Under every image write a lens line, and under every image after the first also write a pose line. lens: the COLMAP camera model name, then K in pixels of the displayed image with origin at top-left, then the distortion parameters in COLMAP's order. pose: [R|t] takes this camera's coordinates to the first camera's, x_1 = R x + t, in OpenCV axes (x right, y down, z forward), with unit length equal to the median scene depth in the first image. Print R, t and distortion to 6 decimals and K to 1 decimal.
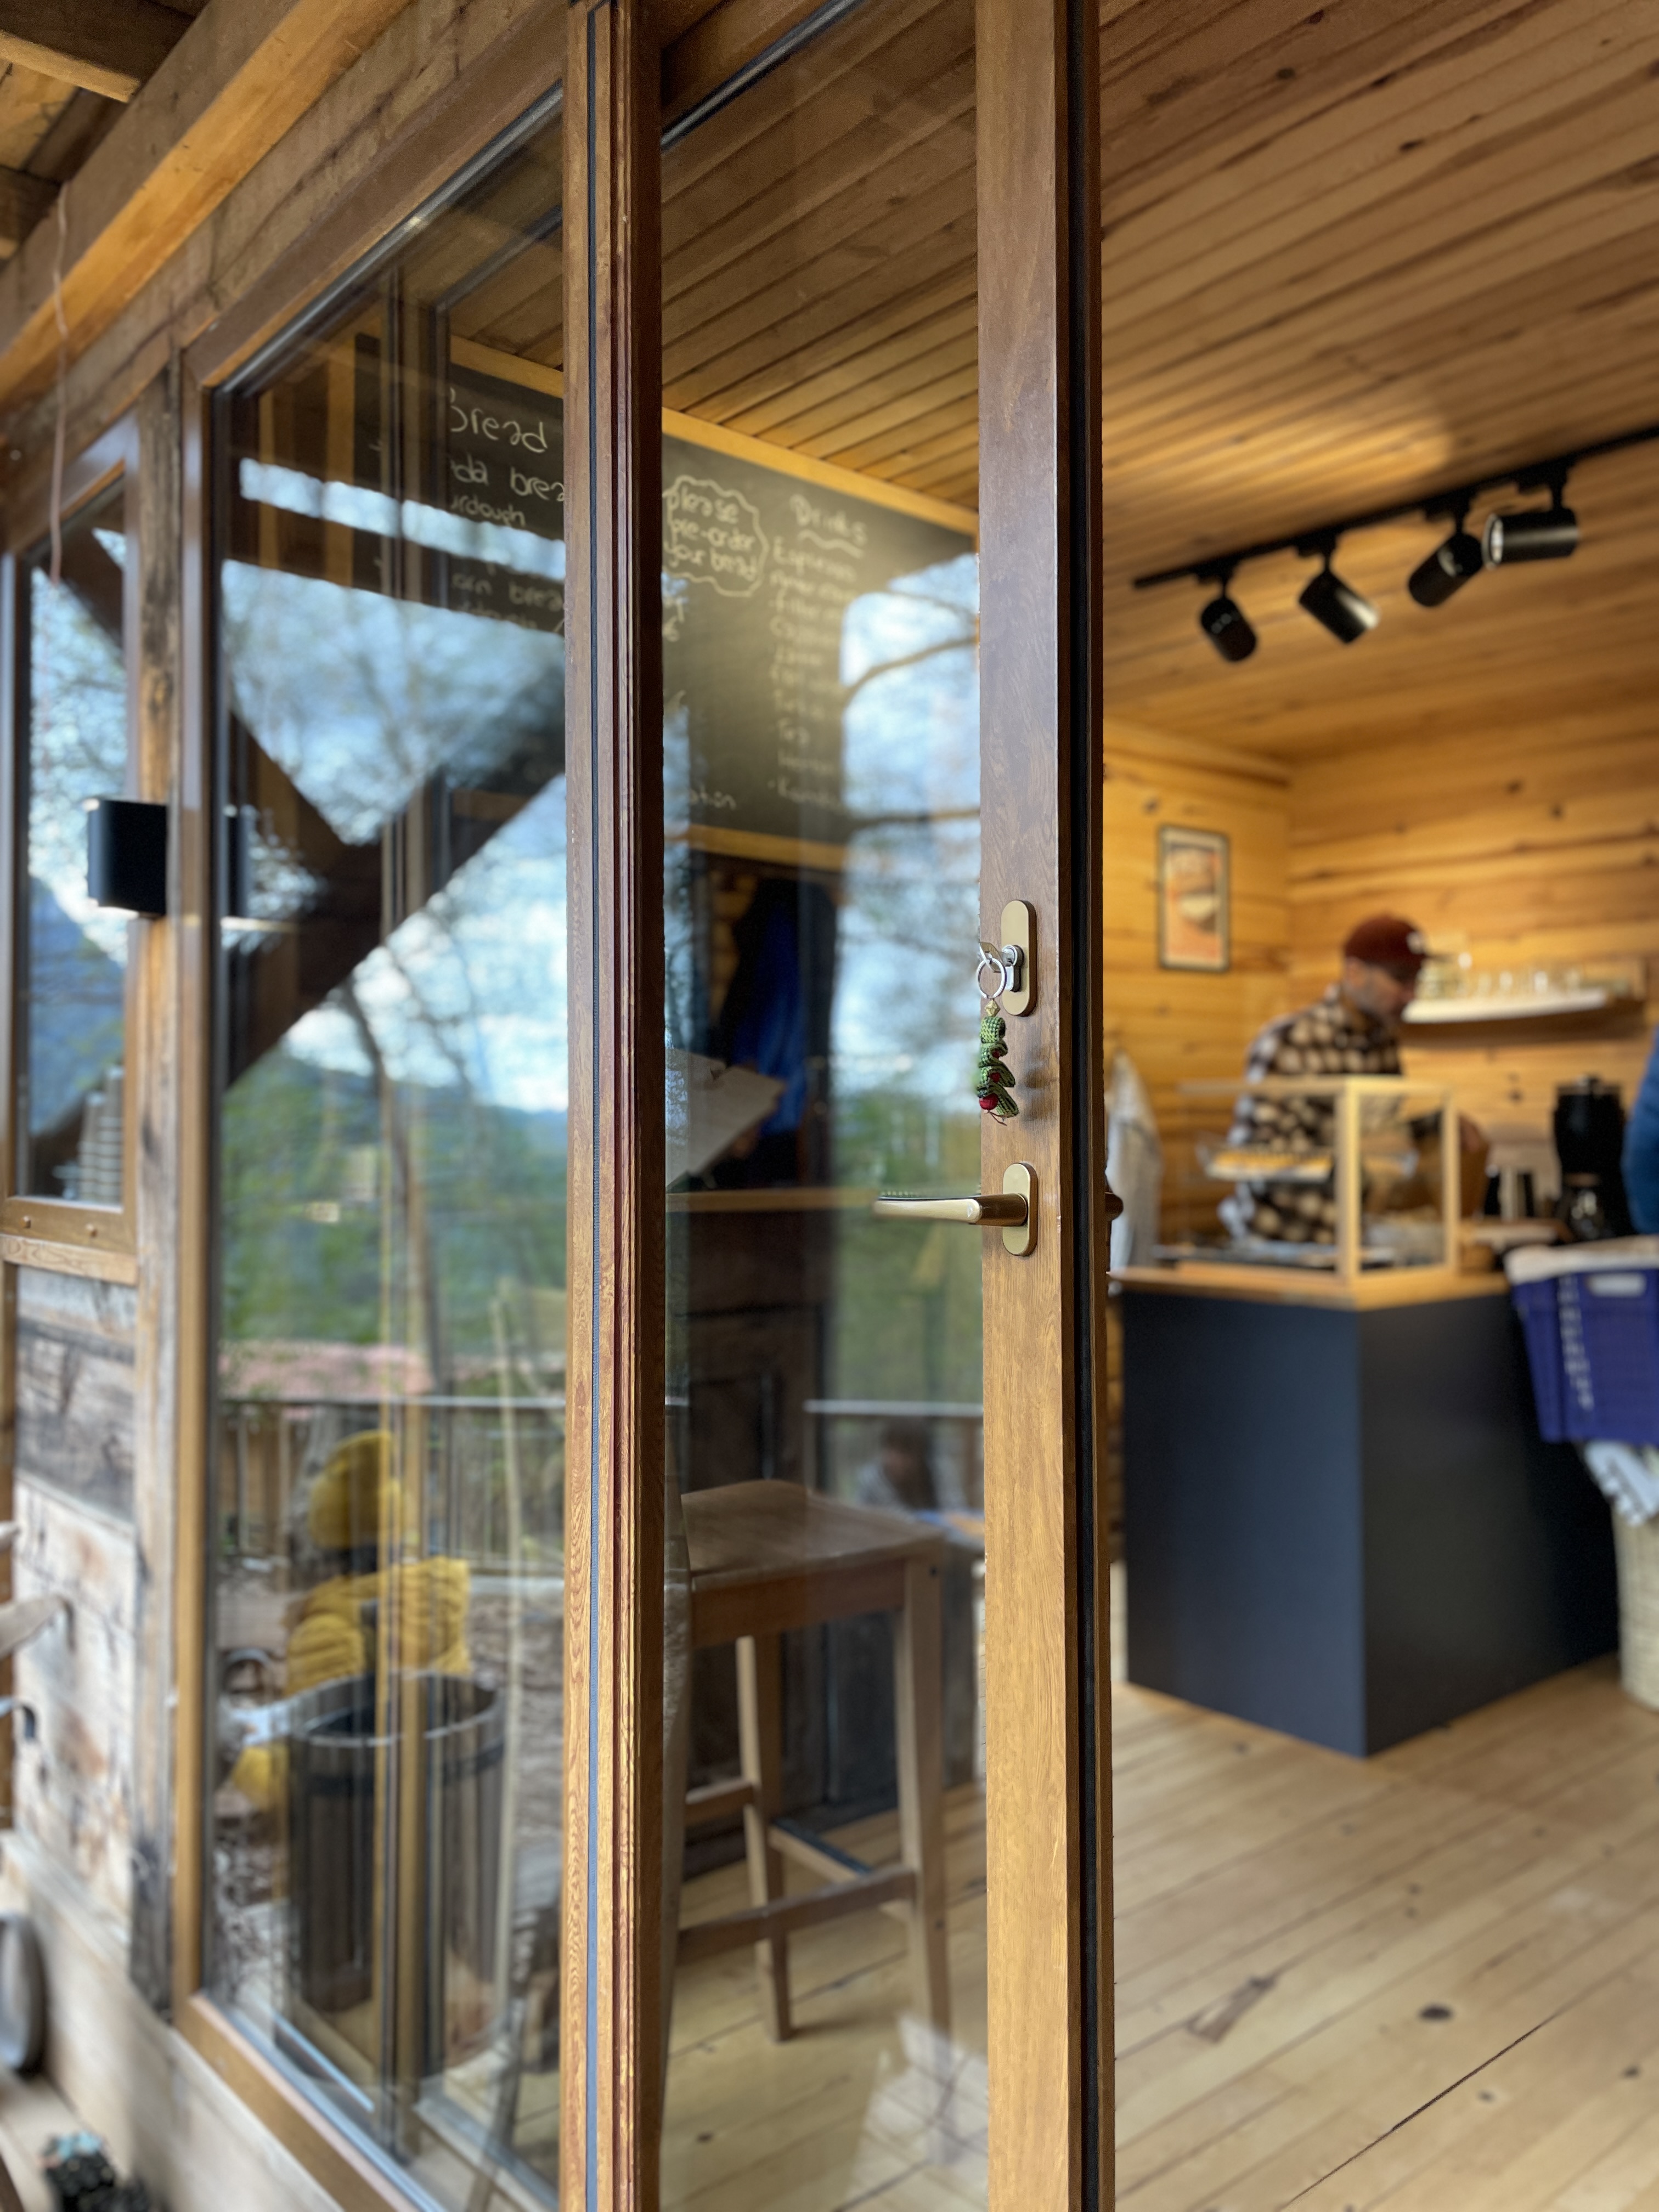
lens RADIAL K [[1697.9, 0, 841.7], [0, 1697.9, 1098.4], [0, 0, 1]] dist [-0.005293, 0.000483]
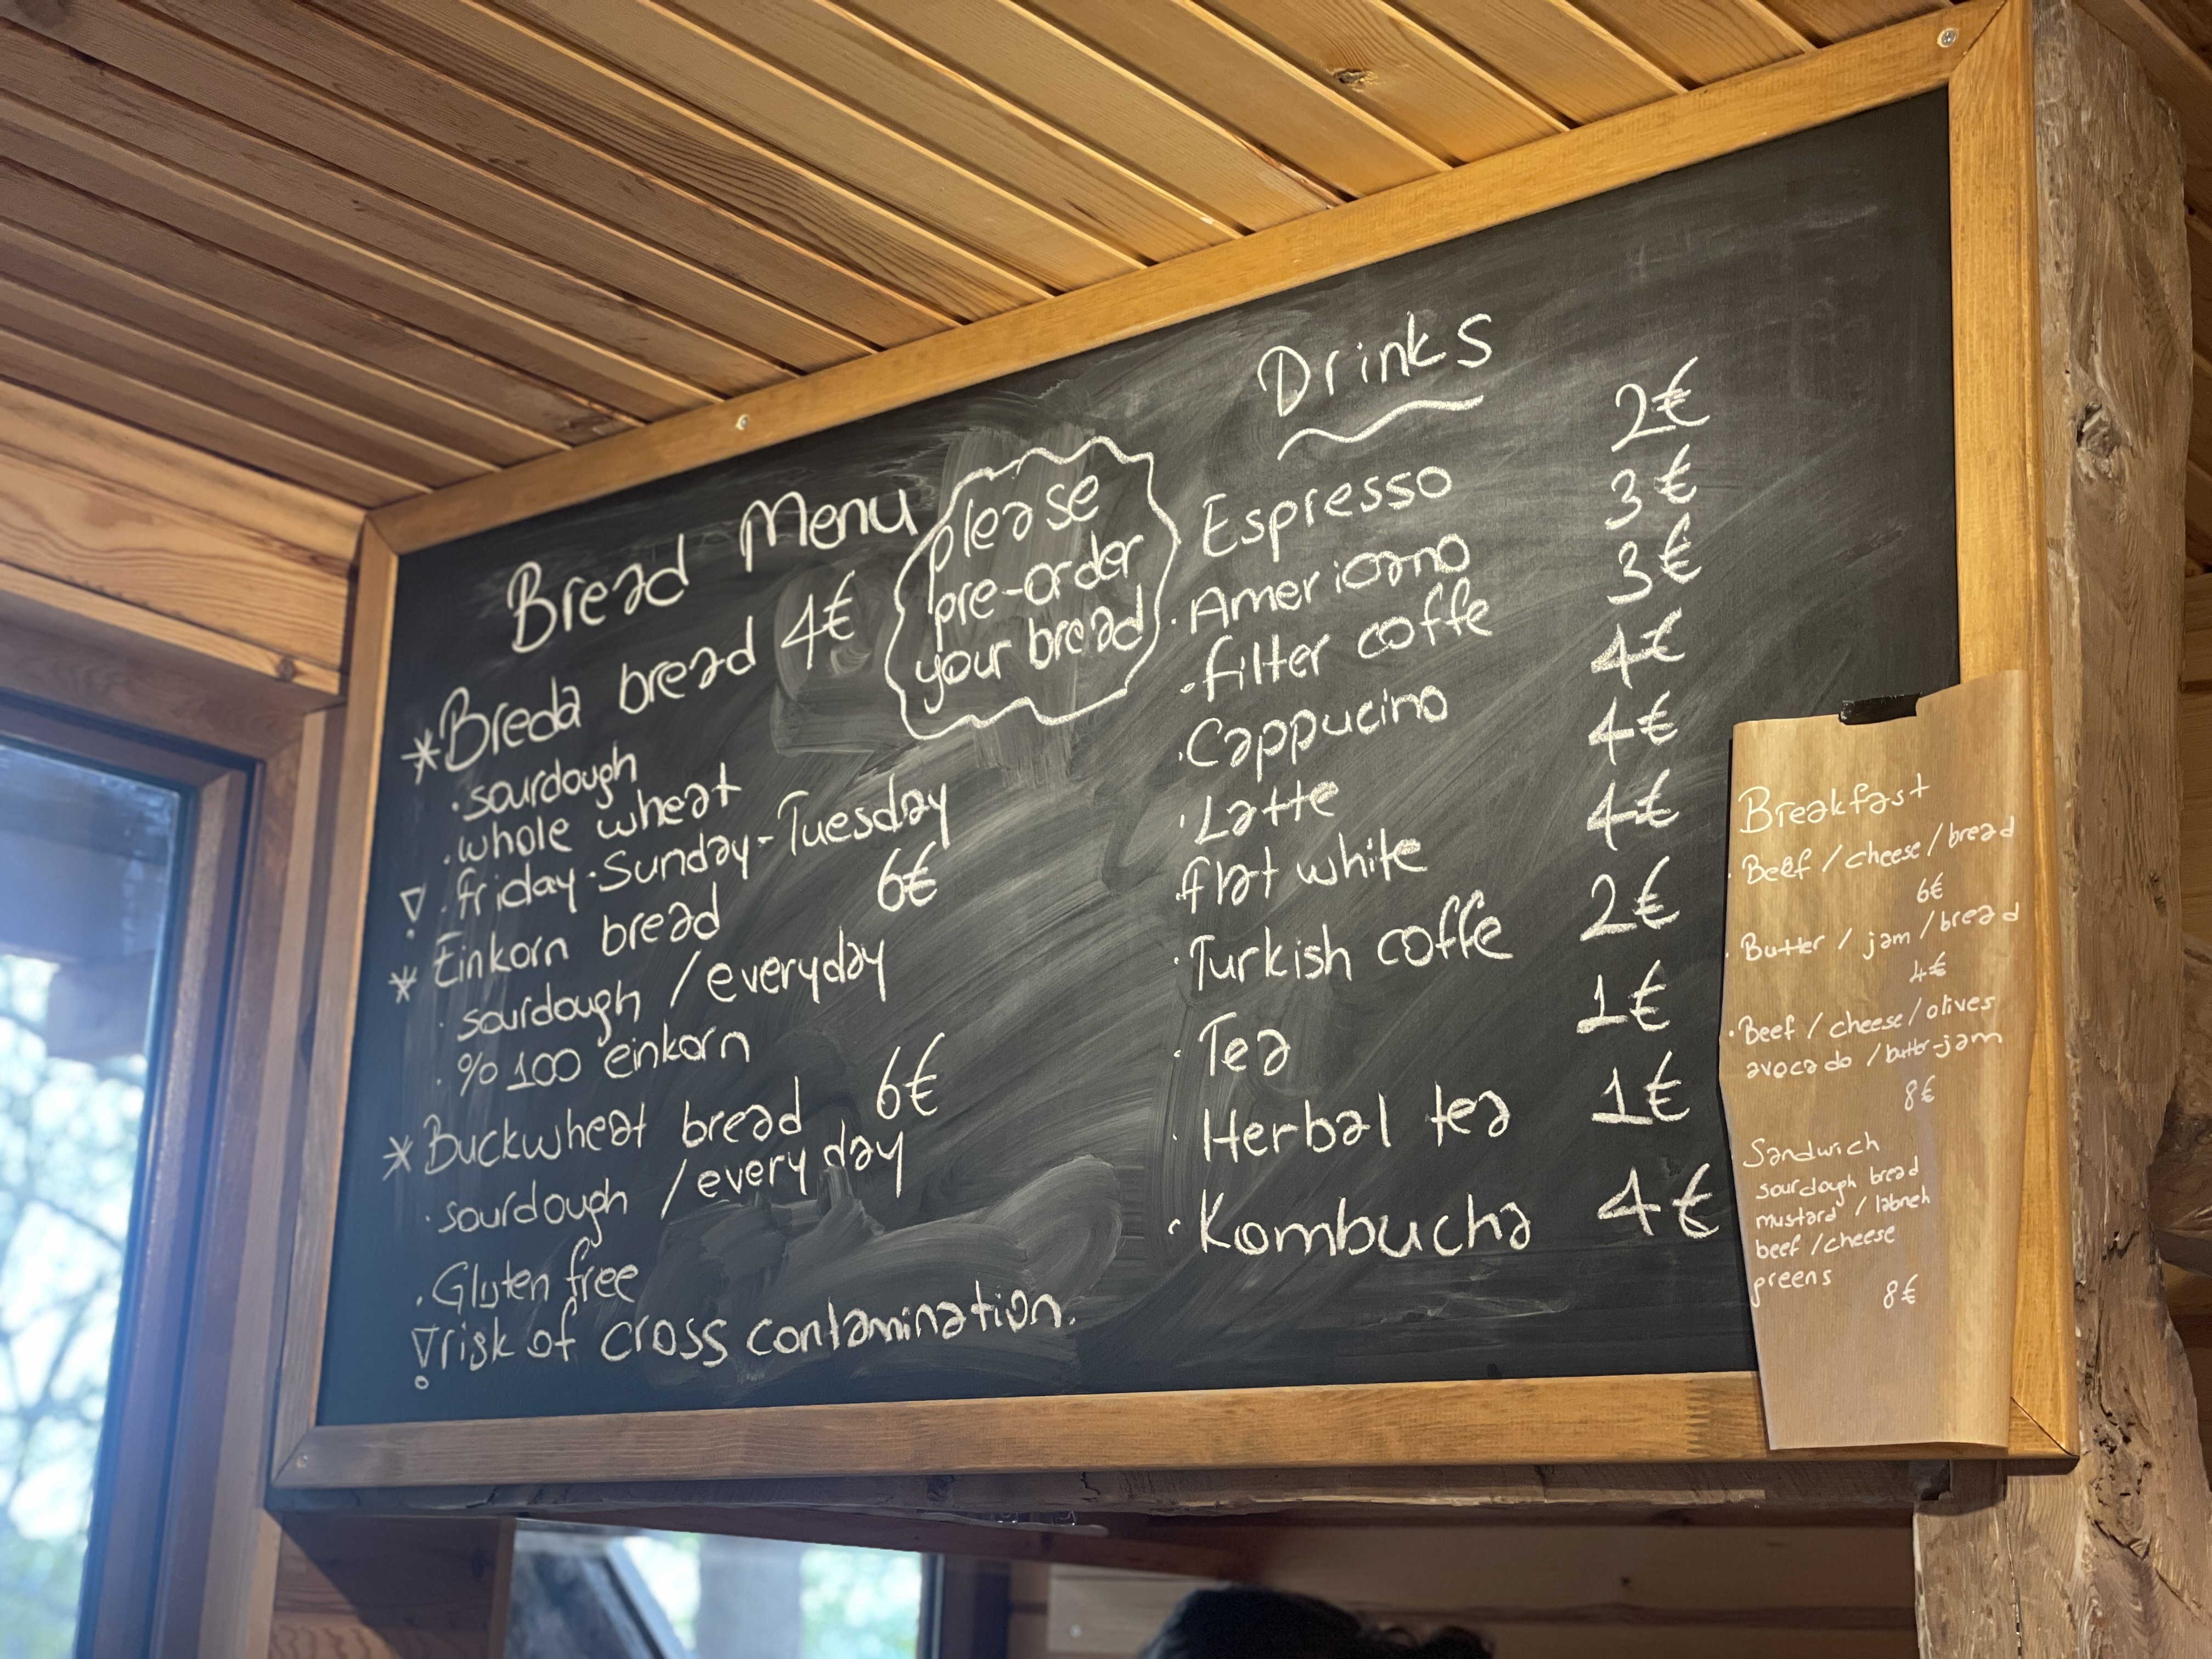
lens RADIAL K [[3363.0, 0, 1106.9], [0, 3363.0, 827.3], [0, 0, 1]] dist [0.054328, 0.000000]
pose [[0.148308, -0.248466, -0.957220, 0.607696], [-0.014279, 0.967285, -0.253291, -0.097624], [0.988838, 0.051233, 0.139908, 0.917058]]
